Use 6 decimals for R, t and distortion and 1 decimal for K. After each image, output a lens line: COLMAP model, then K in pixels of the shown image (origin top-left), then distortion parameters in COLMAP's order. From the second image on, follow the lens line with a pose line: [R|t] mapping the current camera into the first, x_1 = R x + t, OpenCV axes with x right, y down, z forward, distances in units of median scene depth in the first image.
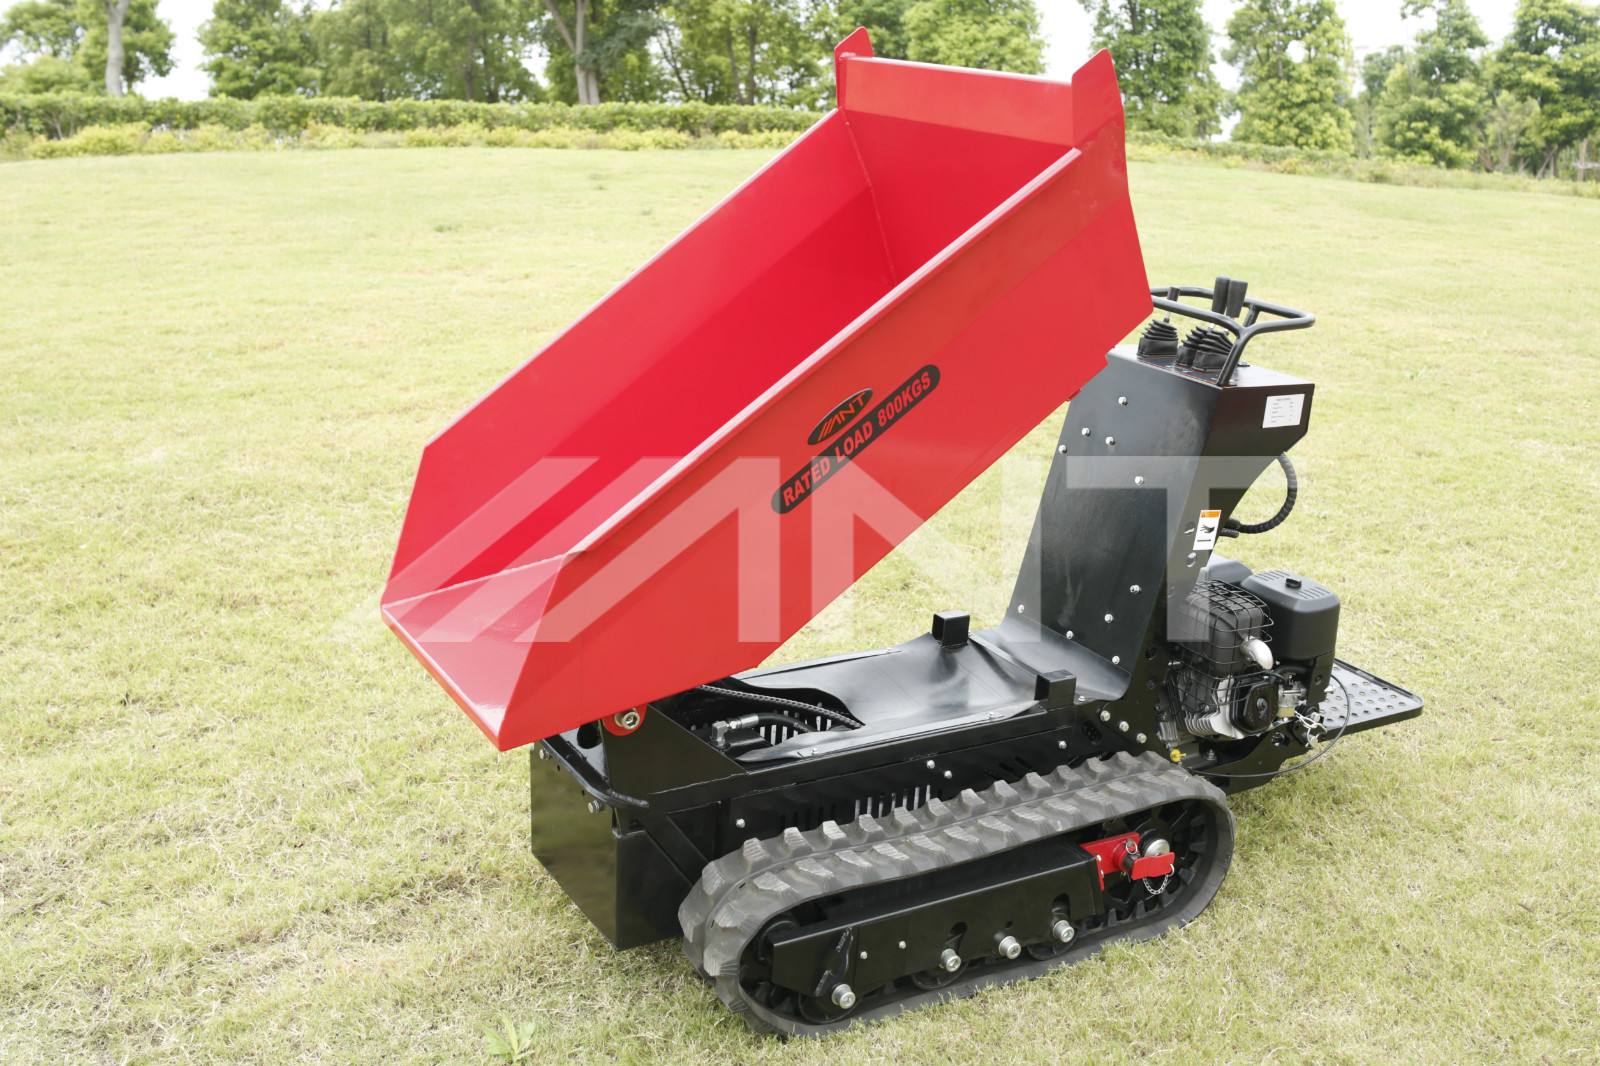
lens RADIAL K [[1623.1, 0, 805.0], [0, 1623.1, 536.4], [0, 0, 1]] dist [-0.079520, 0.000000]
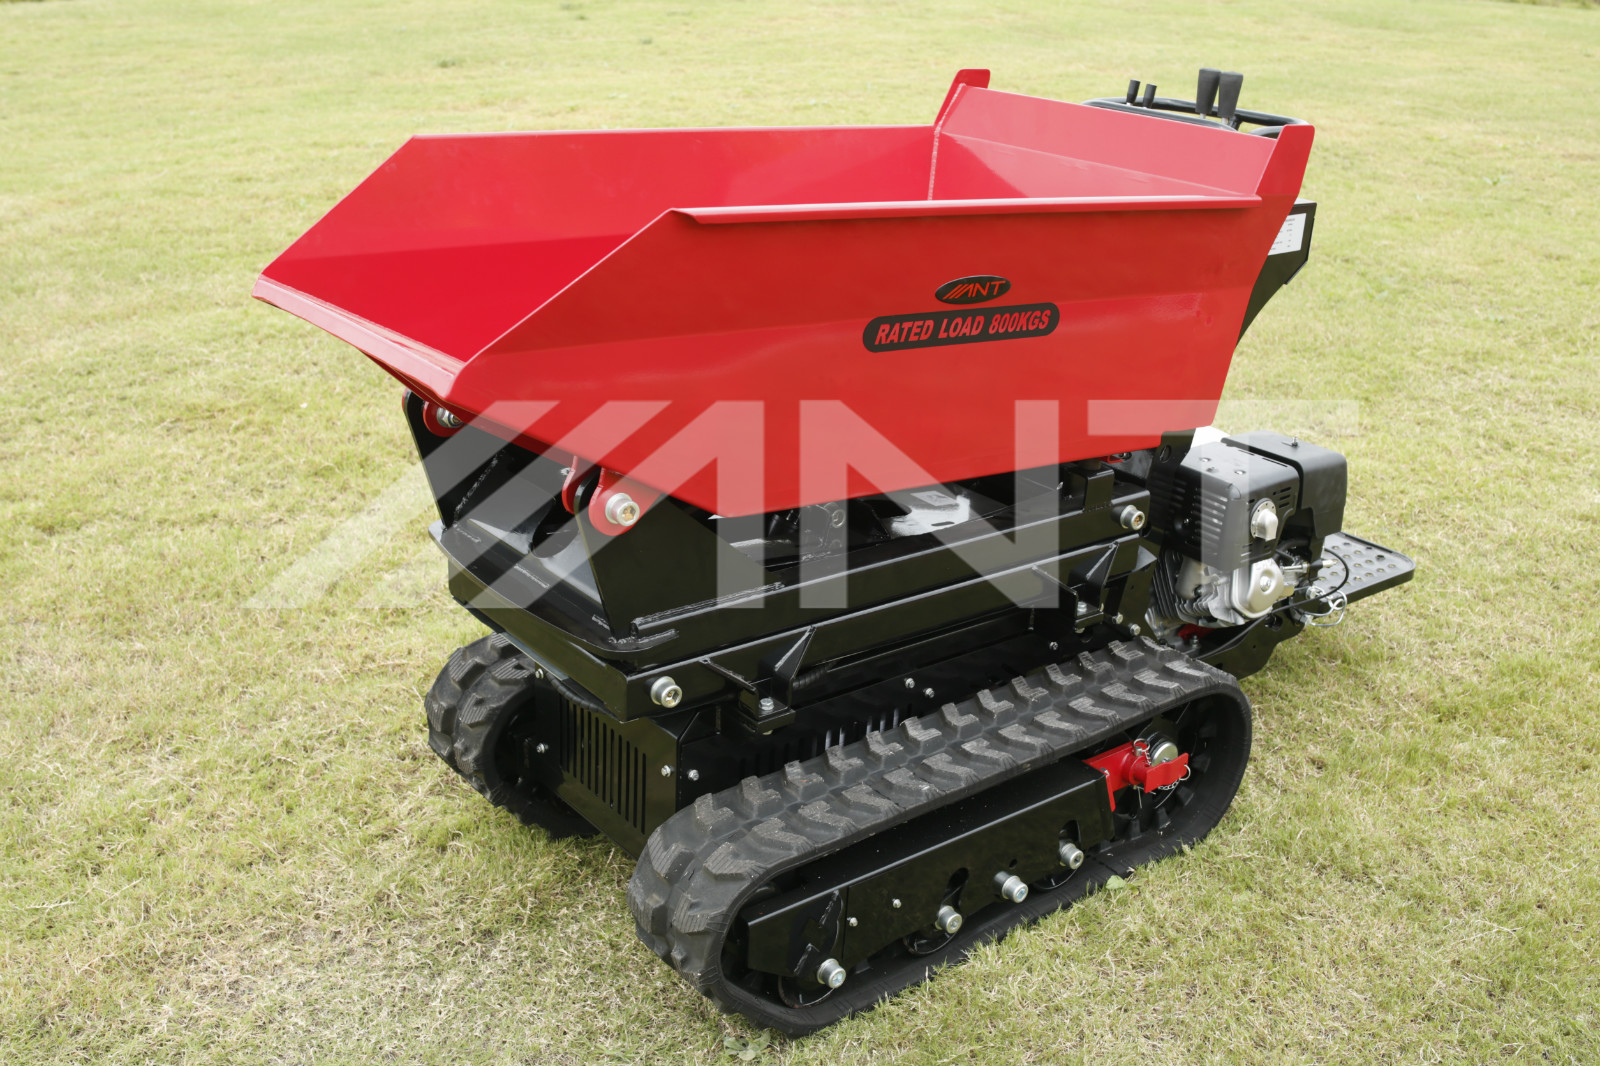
lens RADIAL K [[1623.1, 0, 800.4], [0, 1623.1, 539.4], [0, 0, 1]] dist [-0.079520, 0.000000]
pose [[0.995369, -0.054404, 0.079257, -0.061402], [0.046182, 0.993701, 0.102105, 0.000418], [-0.084313, -0.097972, 0.991611, 0.008270]]
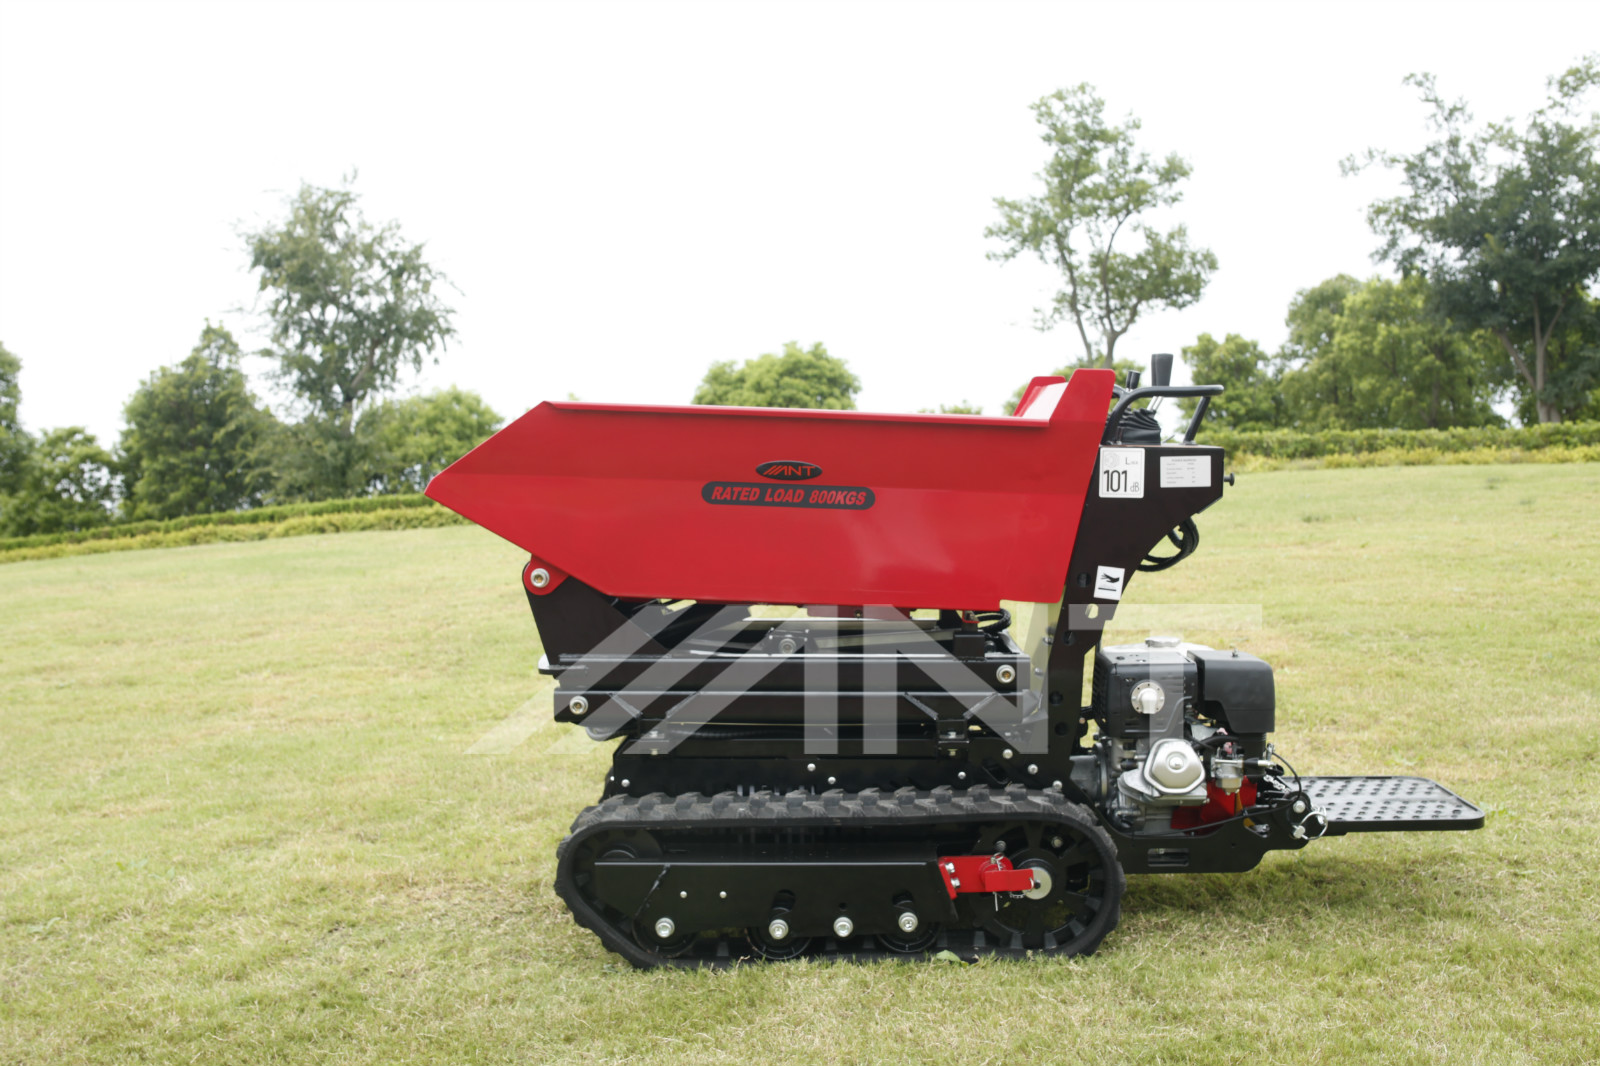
lens RADIAL K [[1623.1, 0, 799.3], [0, 1623.1, 541.7], [0, 0, 1]] dist [-0.079520, 0.000000]
pose [[0.820034, -0.032442, -0.571394, 0.060166], [-0.097890, 0.975729, -0.195886, 0.036465], [0.563881, 0.216567, 0.796955, -0.015355]]
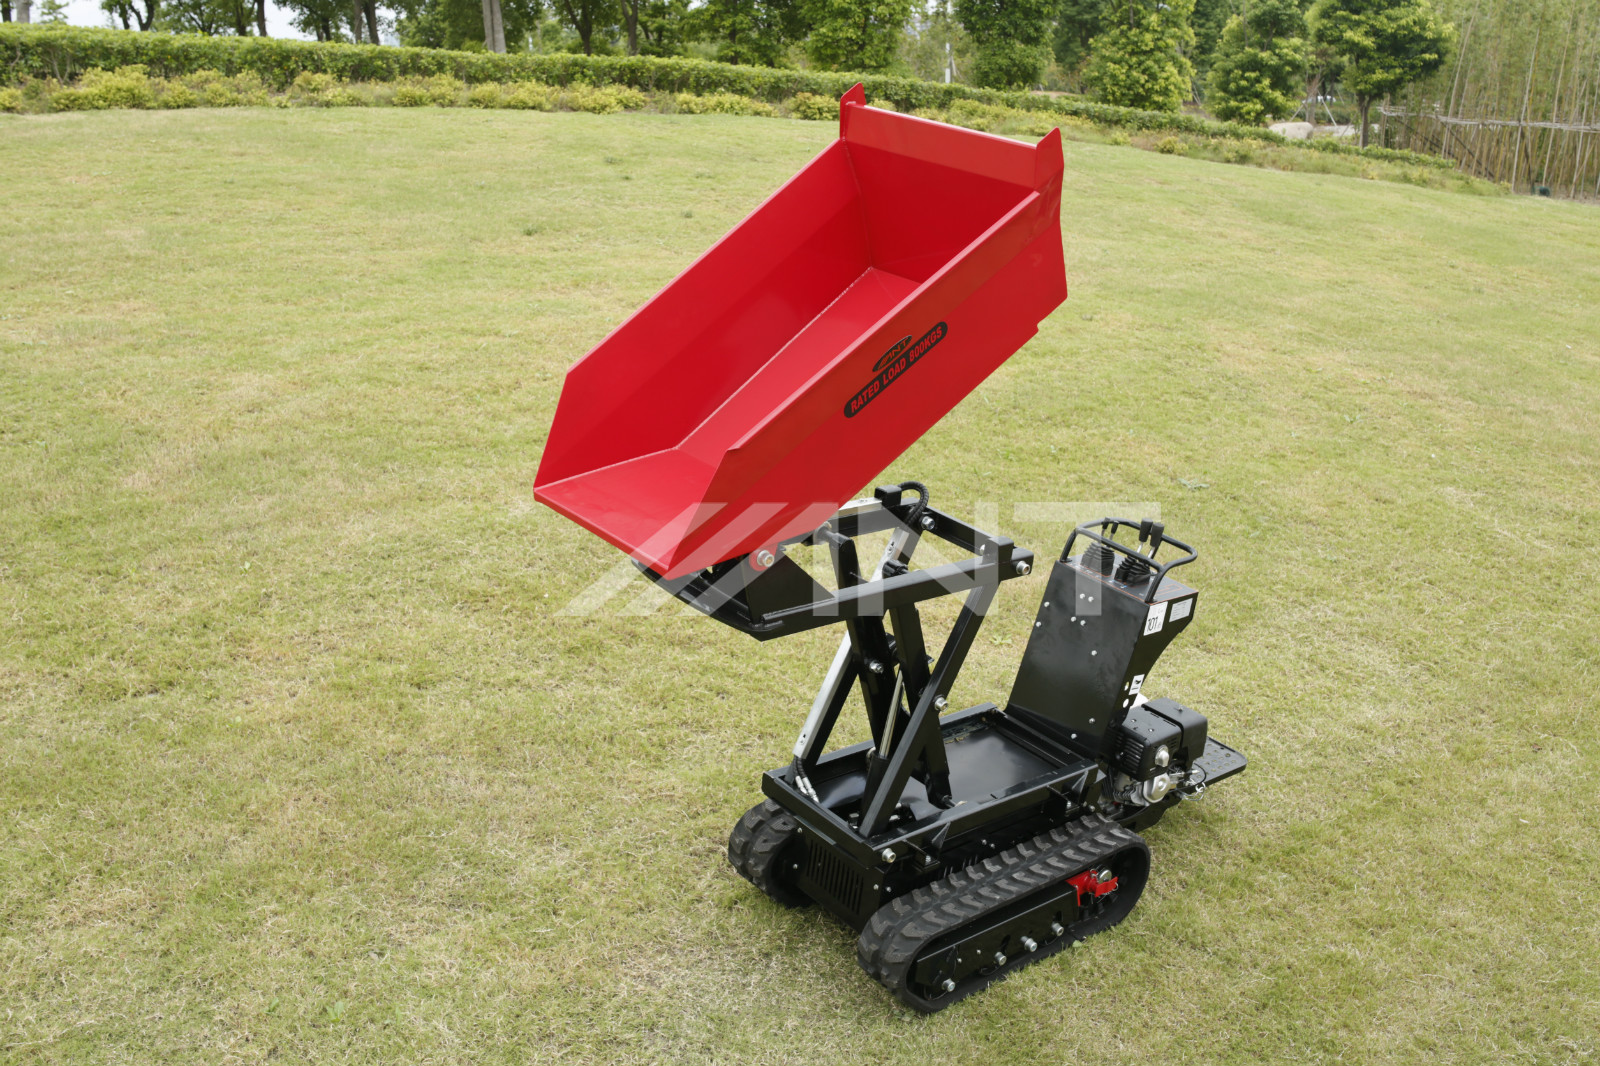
lens RADIAL K [[1623.1, 0, 799.6], [0, 1623.1, 524.4], [0, 0, 1]] dist [-0.079520, 0.000000]
pose [[0.990402, 0.014413, 0.137462, -0.108837], [-0.025558, 0.996495, 0.079657, -0.044998], [-0.135832, -0.082406, 0.987299, -0.113280]]
